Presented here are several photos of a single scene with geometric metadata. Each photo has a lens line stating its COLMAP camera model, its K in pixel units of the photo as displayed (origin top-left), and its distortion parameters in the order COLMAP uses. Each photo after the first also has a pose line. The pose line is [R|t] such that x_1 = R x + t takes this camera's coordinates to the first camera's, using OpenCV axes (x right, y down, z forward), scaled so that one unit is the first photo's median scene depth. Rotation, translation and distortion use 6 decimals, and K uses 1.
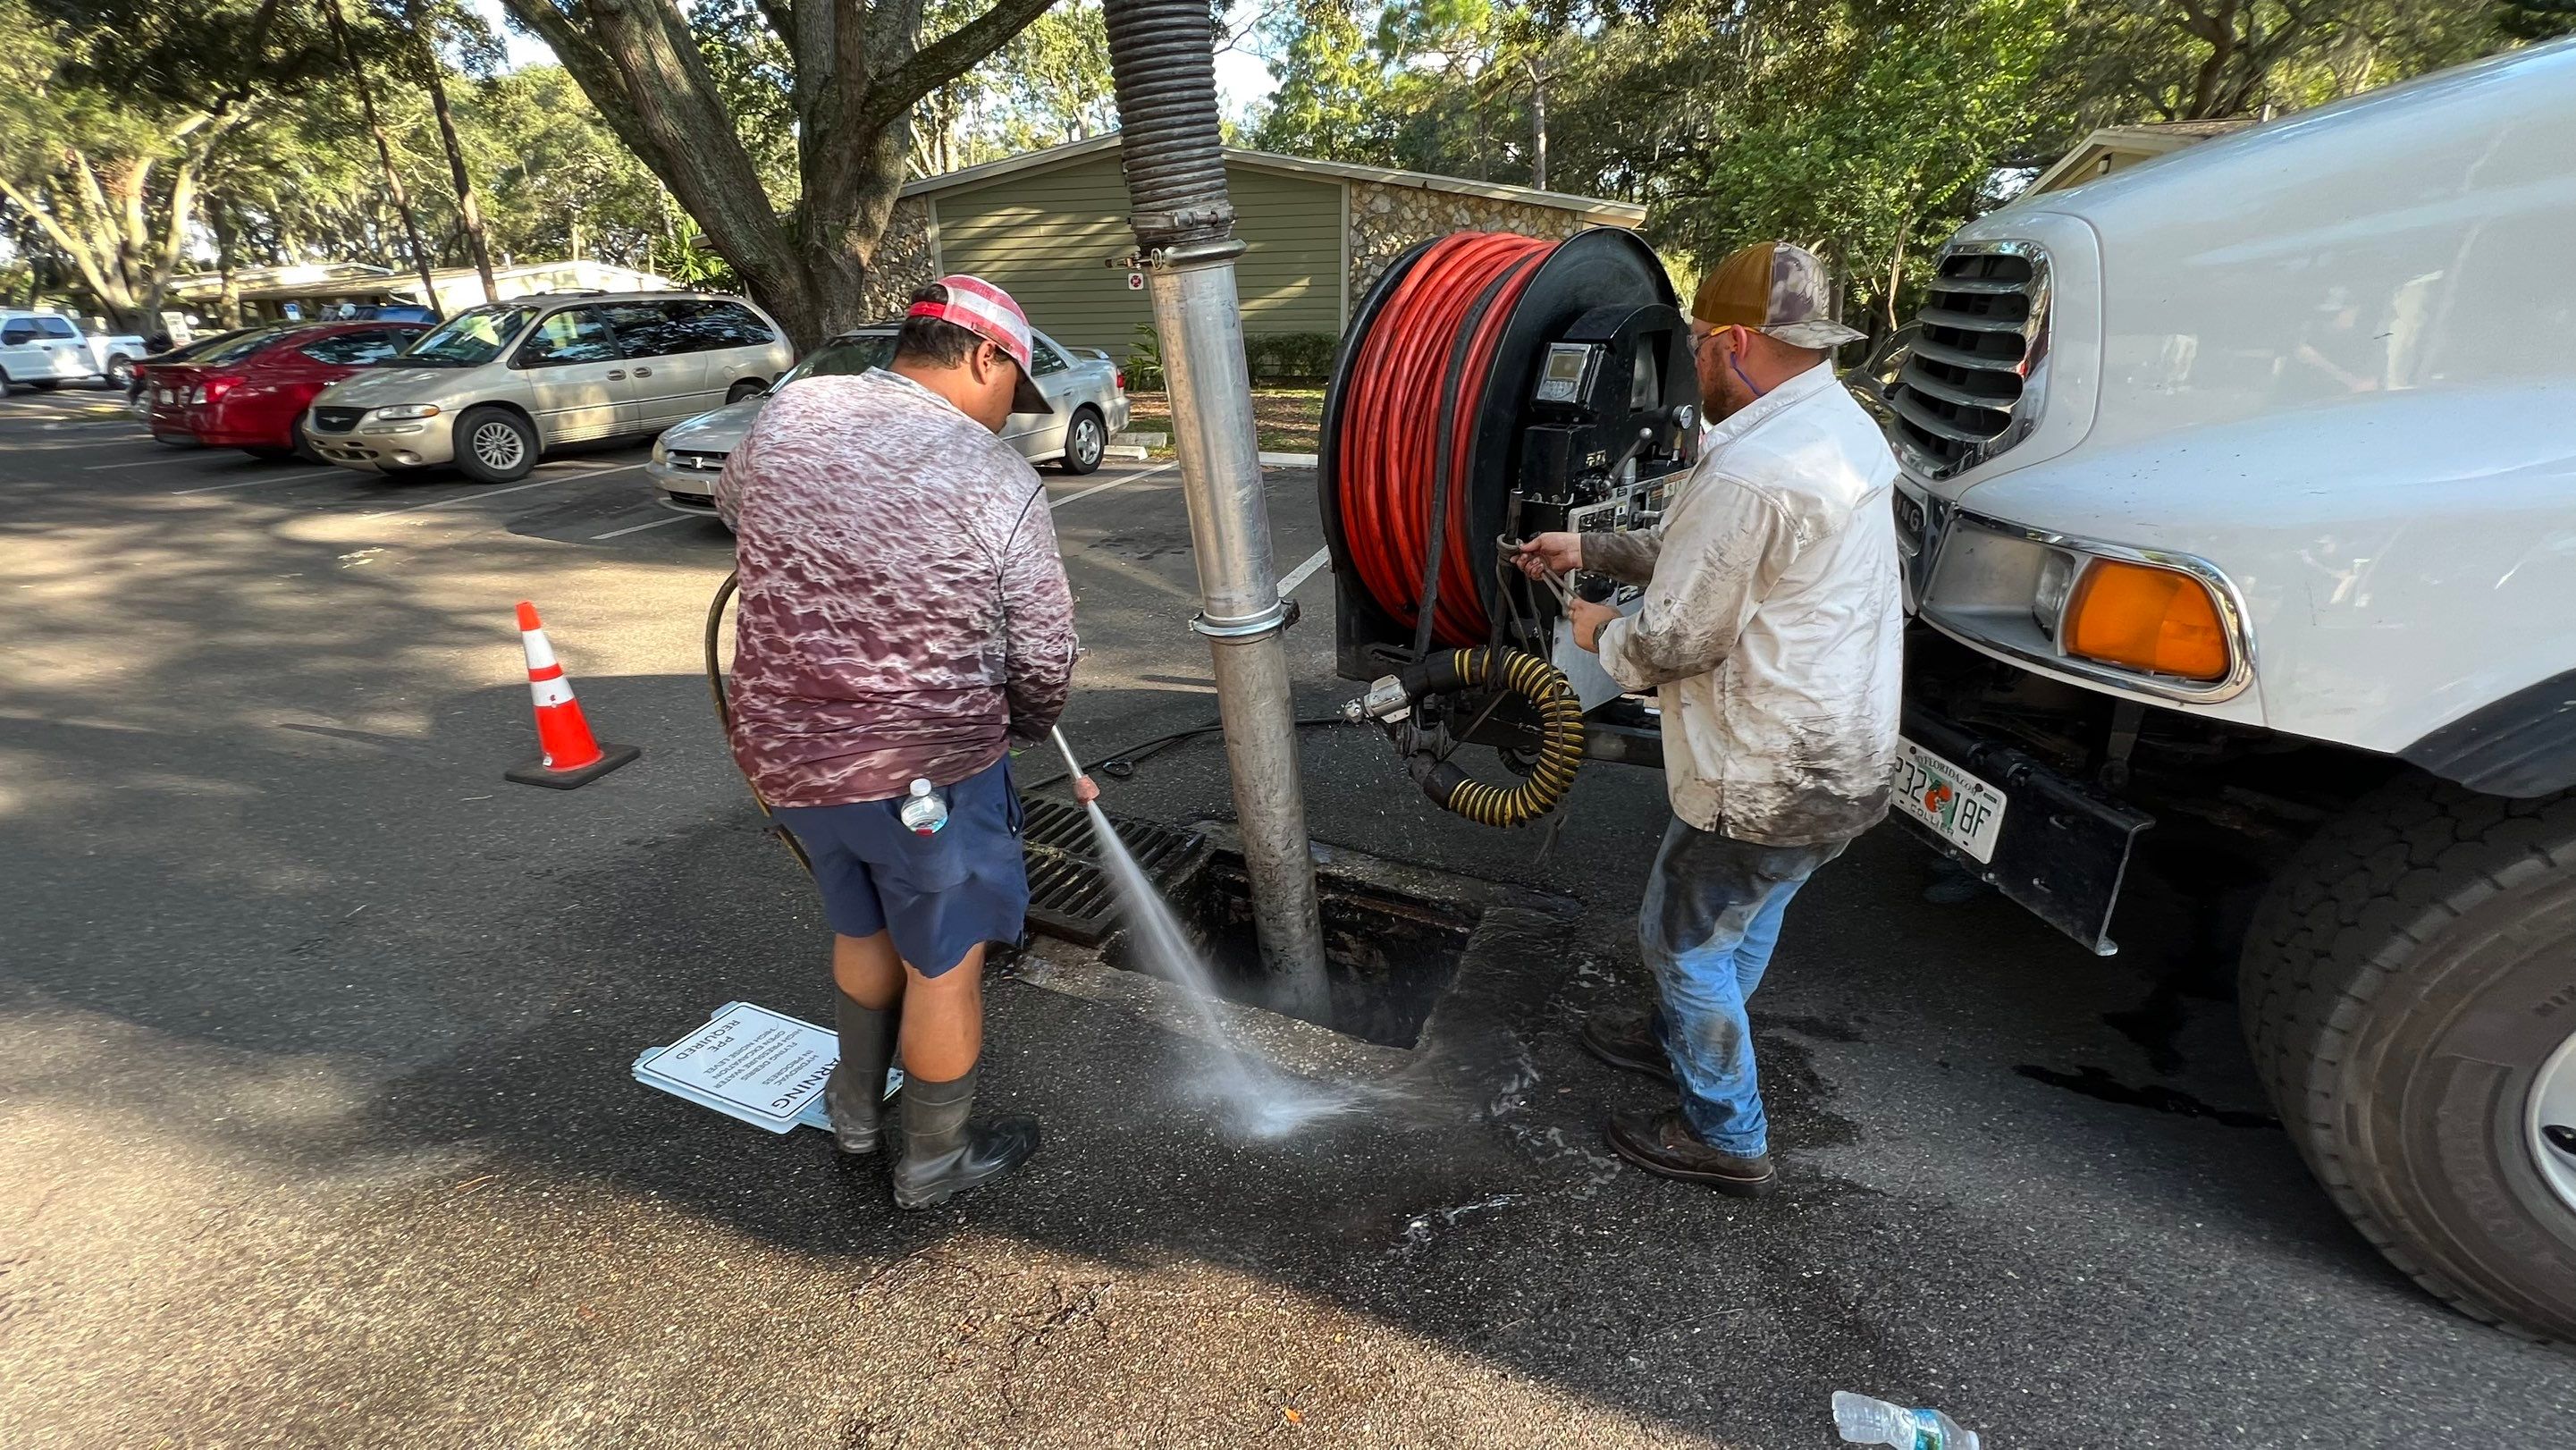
lens RADIAL K [[1043.2, 0, 1279.0], [0, 1043.2, 732.6], [0, 0, 1]] dist [-0.000662, 0.000088]
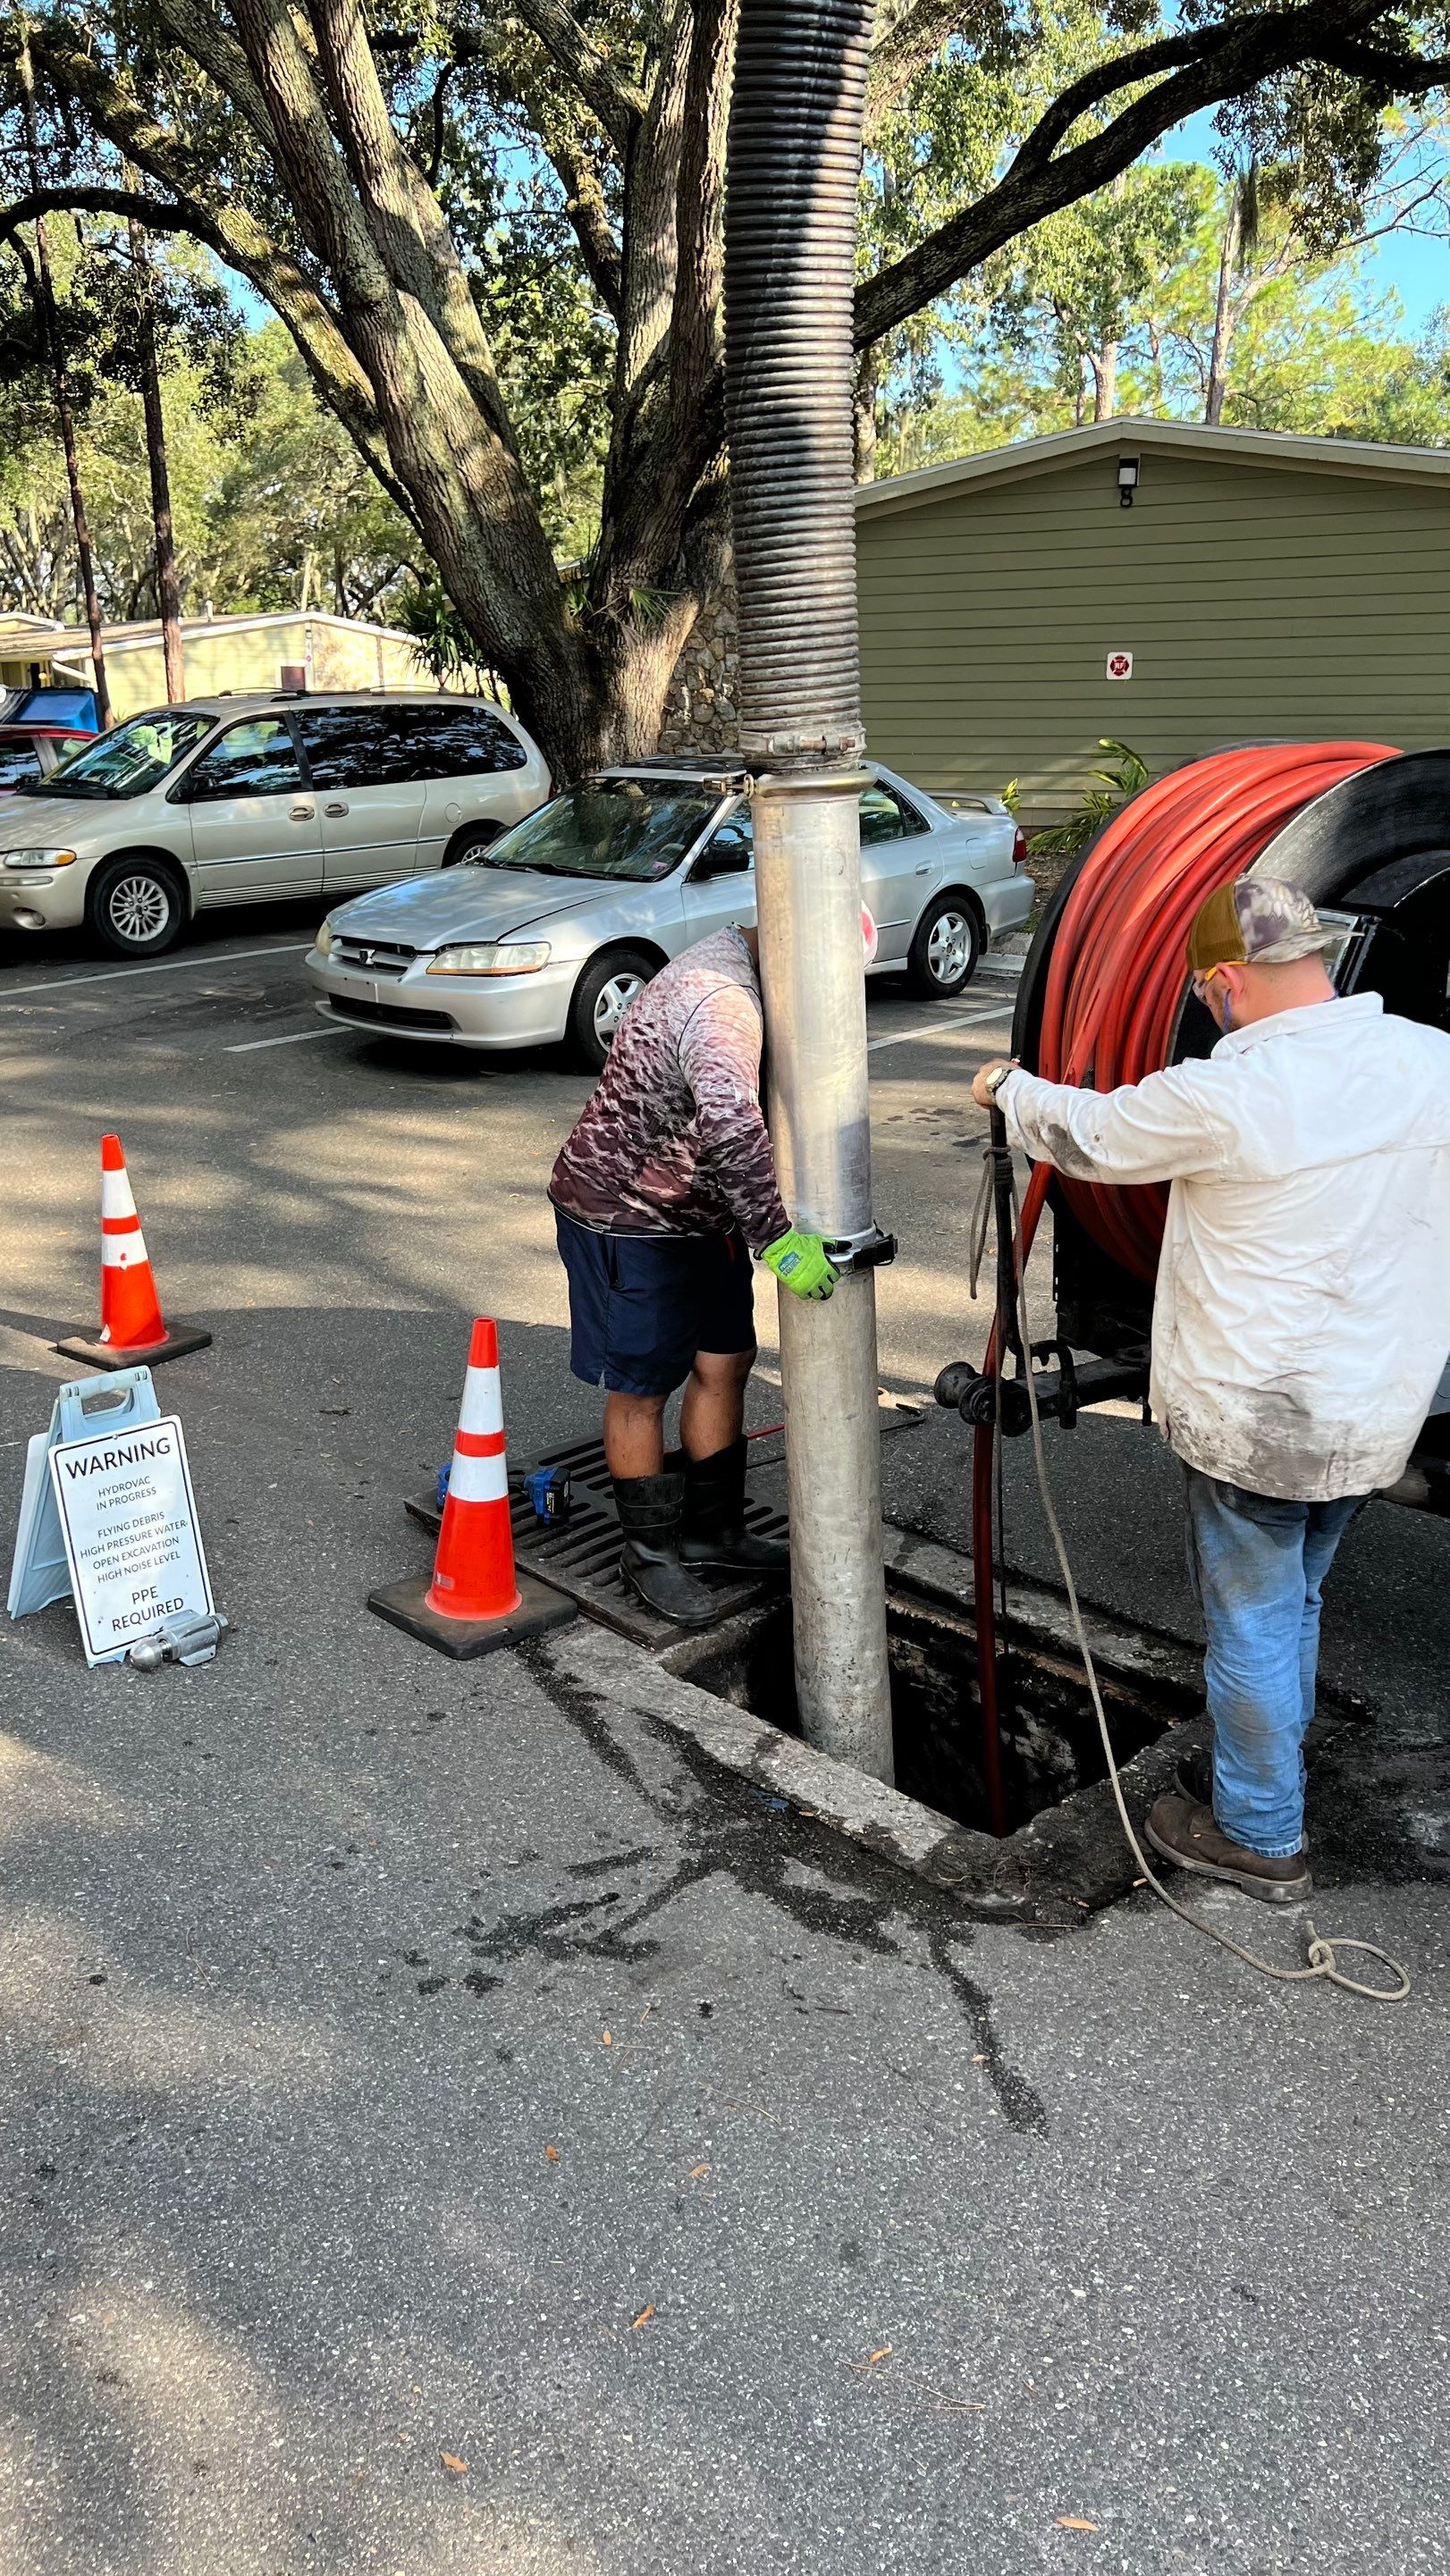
lens RADIAL K [[1972.5, 0, 725.0], [0, 1972.5, 1288.0], [0, 0, 1]] dist [0.068451, -0.084907]
pose [[0.937010, 0.108354, -0.332073, 0.101068], [-0.136098, 0.988792, -0.061390, 0.008791], [0.321699, 0.102717, 0.941254, -0.116492]]
